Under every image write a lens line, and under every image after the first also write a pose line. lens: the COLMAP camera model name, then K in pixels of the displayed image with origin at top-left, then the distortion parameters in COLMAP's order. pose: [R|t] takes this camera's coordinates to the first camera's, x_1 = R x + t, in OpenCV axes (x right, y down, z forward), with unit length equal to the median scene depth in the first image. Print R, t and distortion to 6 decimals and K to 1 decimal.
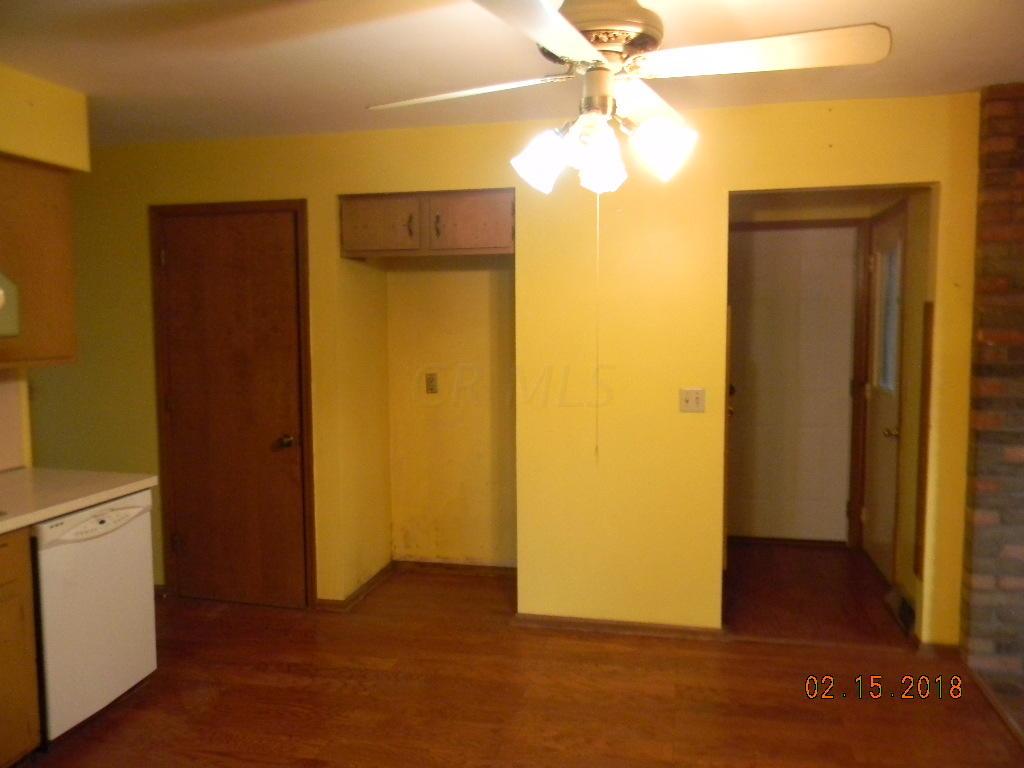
lens RADIAL K [[817.7, 0, 507.8], [0, 817.7, 391.9], [0, 0, 1]] dist [-0.009074, 0.011565]
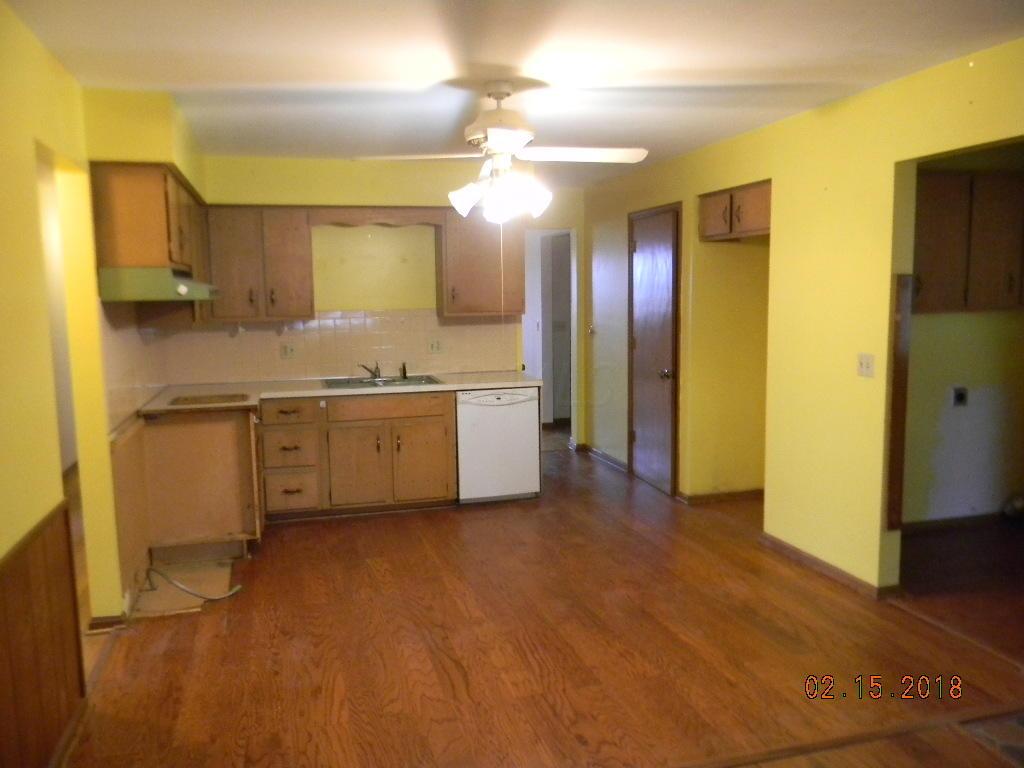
lens RADIAL K [[817.7, 0, 507.2], [0, 817.7, 384.1], [0, 0, 1]] dist [-0.009074, 0.011565]
pose [[0.480964, 0.099441, -0.871083, 0.928241], [-0.063058, 0.994897, 0.078758, -0.019087], [0.874470, 0.017049, 0.484780, 0.082777]]
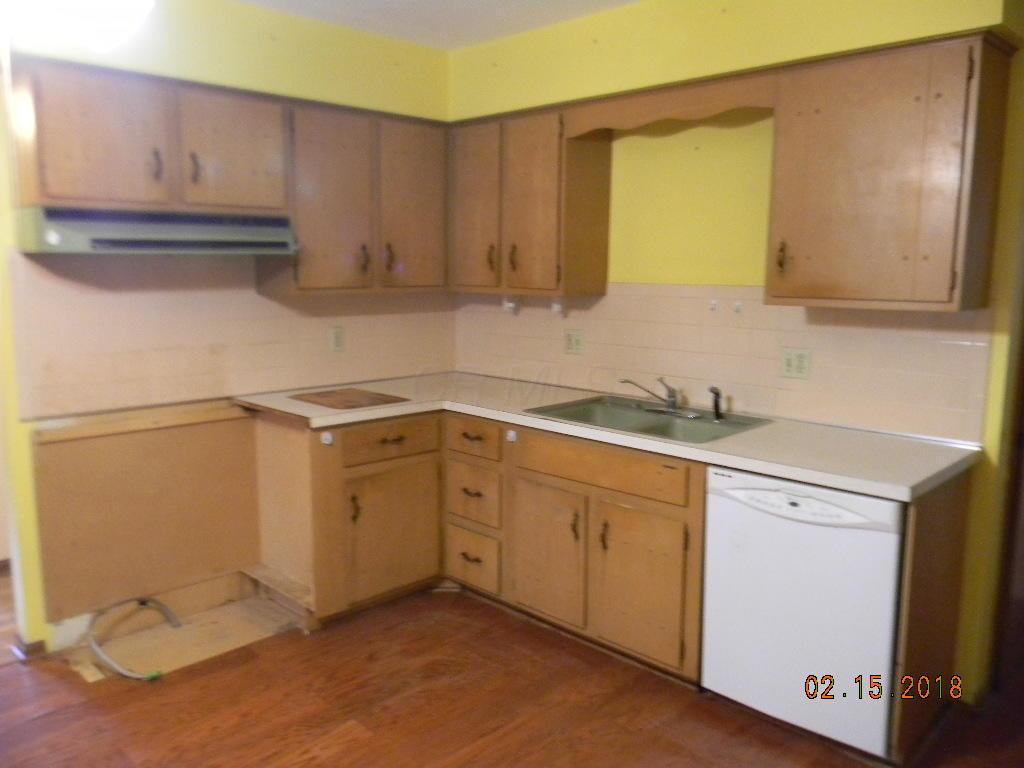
lens RADIAL K [[817.7, 0, 514.1], [0, 817.7, 387.9], [0, 0, 1]] dist [-0.009074, 0.011565]
pose [[-0.532324, 0.131297, -0.836297, 0.245039], [-0.073670, 0.976966, 0.200274, -0.074243], [0.843329, 0.168220, -0.510390, 0.932927]]
